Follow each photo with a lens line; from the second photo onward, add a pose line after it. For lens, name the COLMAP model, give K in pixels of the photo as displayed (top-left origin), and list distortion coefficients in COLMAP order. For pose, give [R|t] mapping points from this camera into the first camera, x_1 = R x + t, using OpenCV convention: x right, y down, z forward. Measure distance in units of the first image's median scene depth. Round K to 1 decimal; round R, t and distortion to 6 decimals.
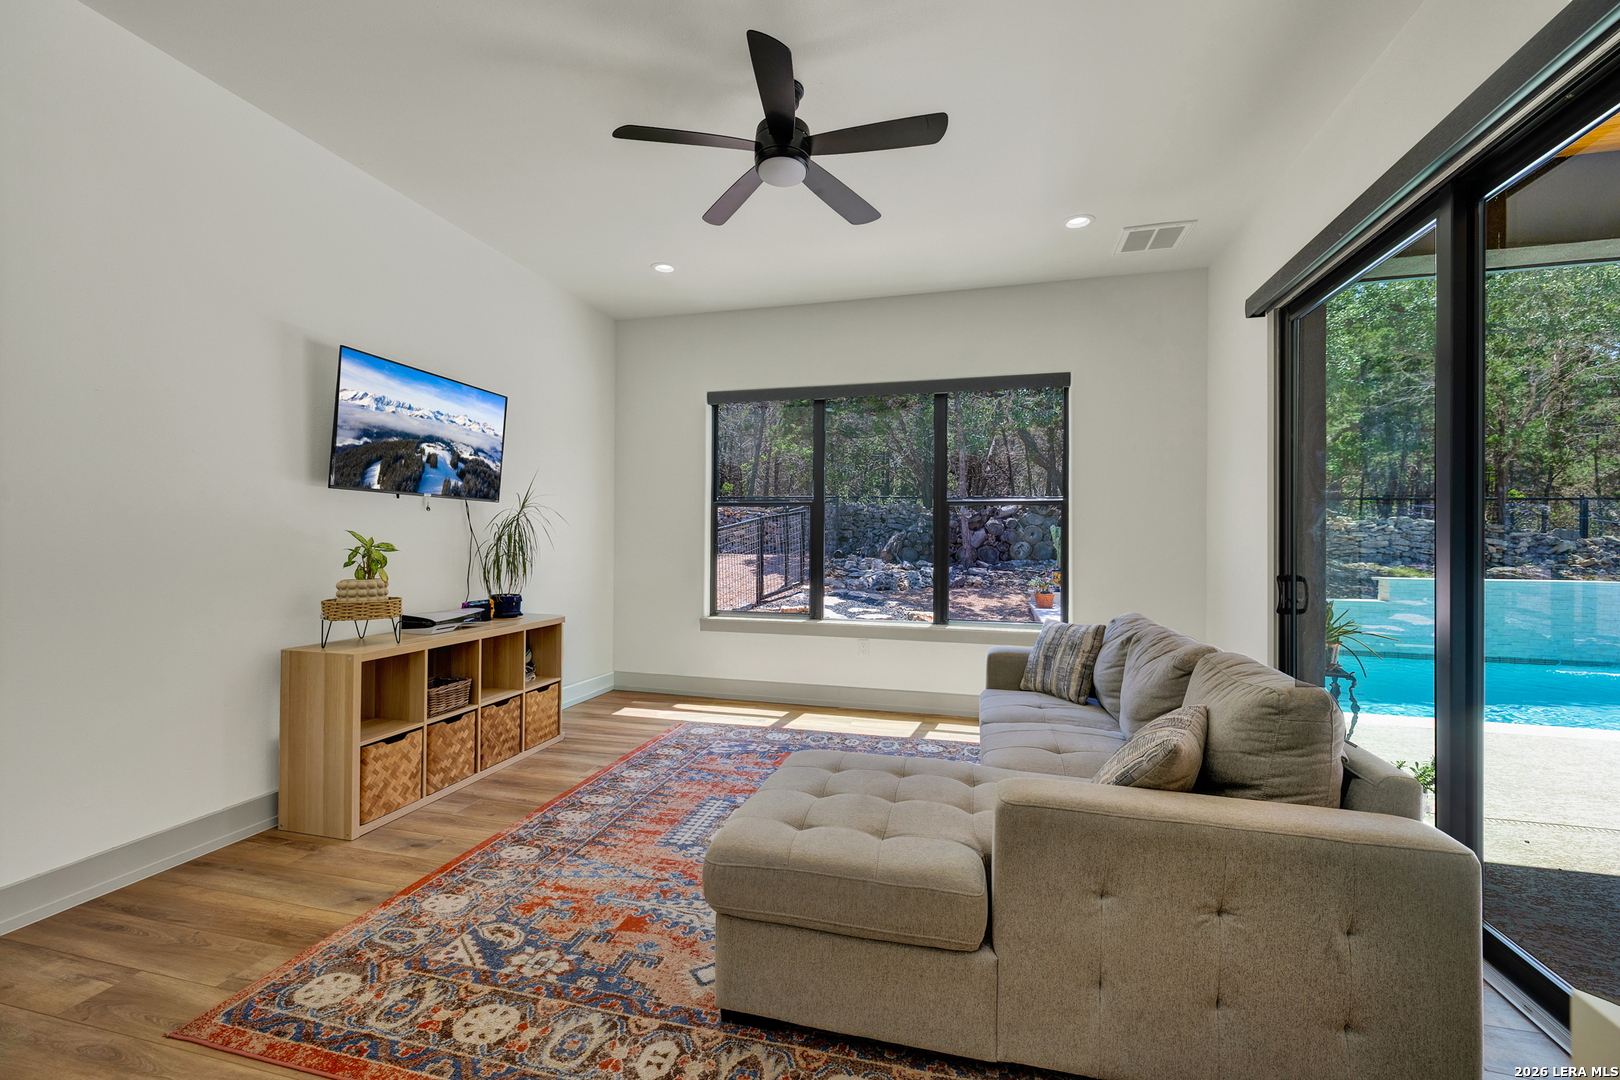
lens RADIAL K [[675.1, 0, 777.7], [0, 675.1, 533.5], [0, 0, 1]] dist [0.000340, -0.005327]
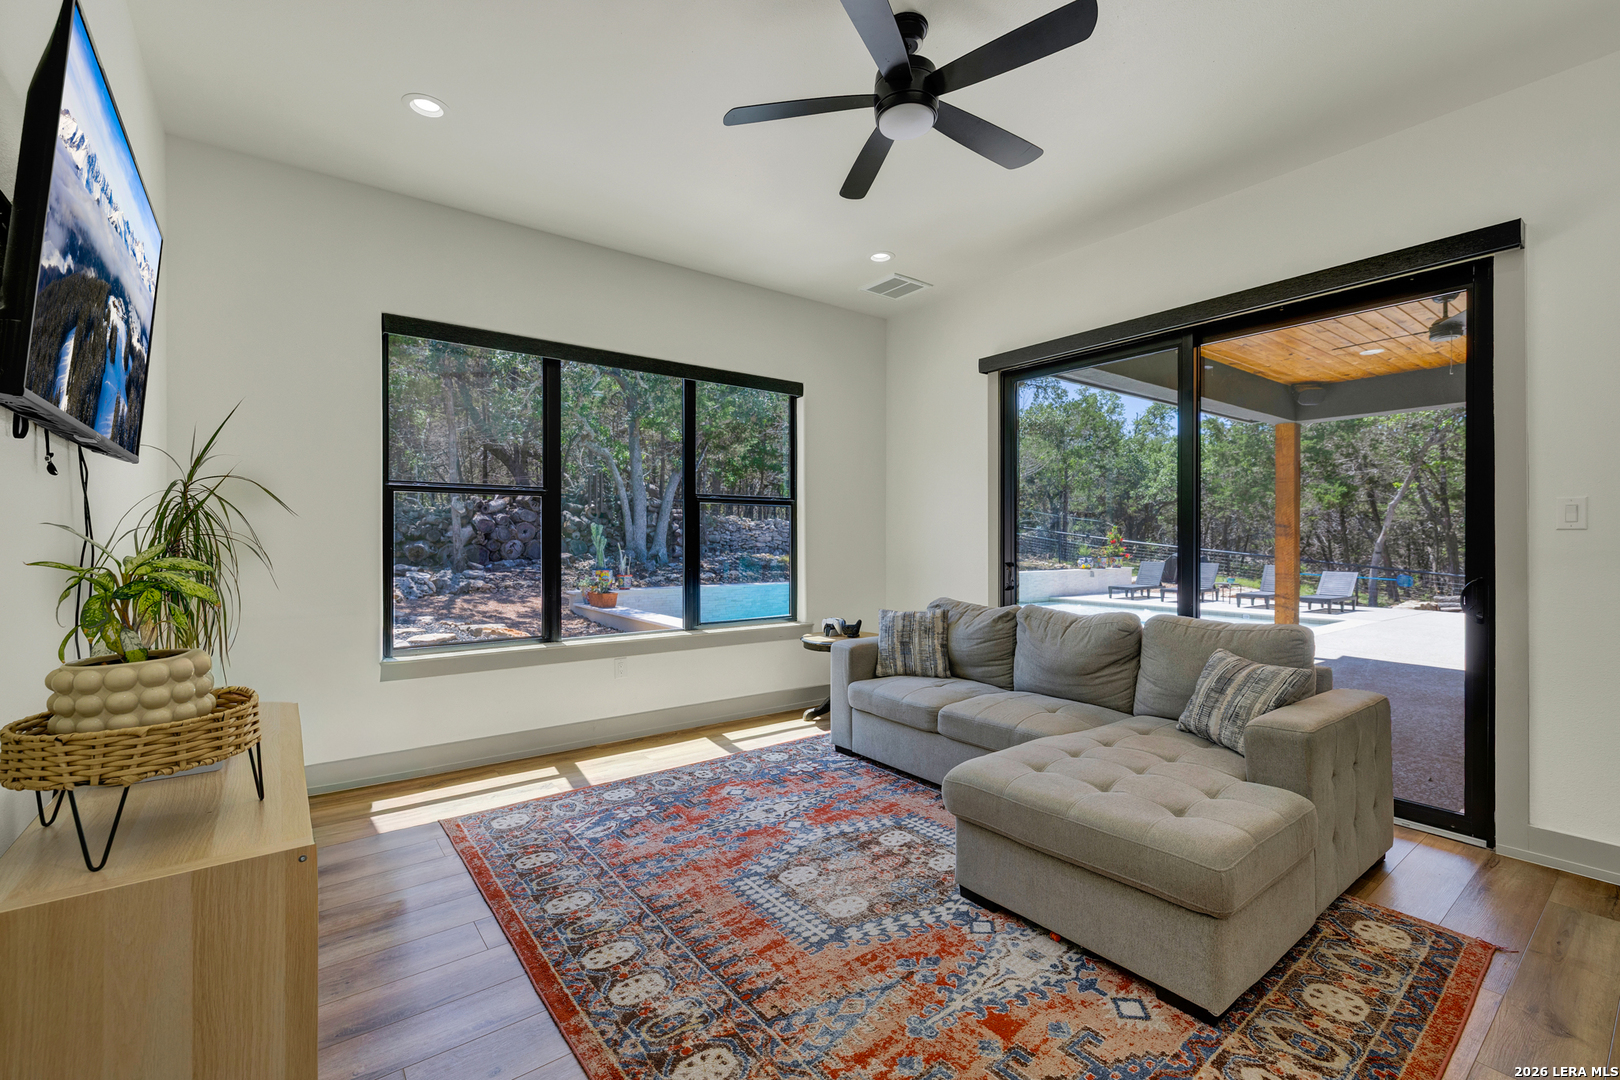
lens RADIAL K [[701.3, 0, 804.3], [0, 701.3, 538.0], [0, 0, 1]] dist [0.000765, 0.000343]
pose [[0.603669, -0.005734, 0.797215, -0.574015], [-0.003076, 0.999950, 0.009521, -0.001780], [-0.797229, -0.008200, 0.603621, 0.391942]]
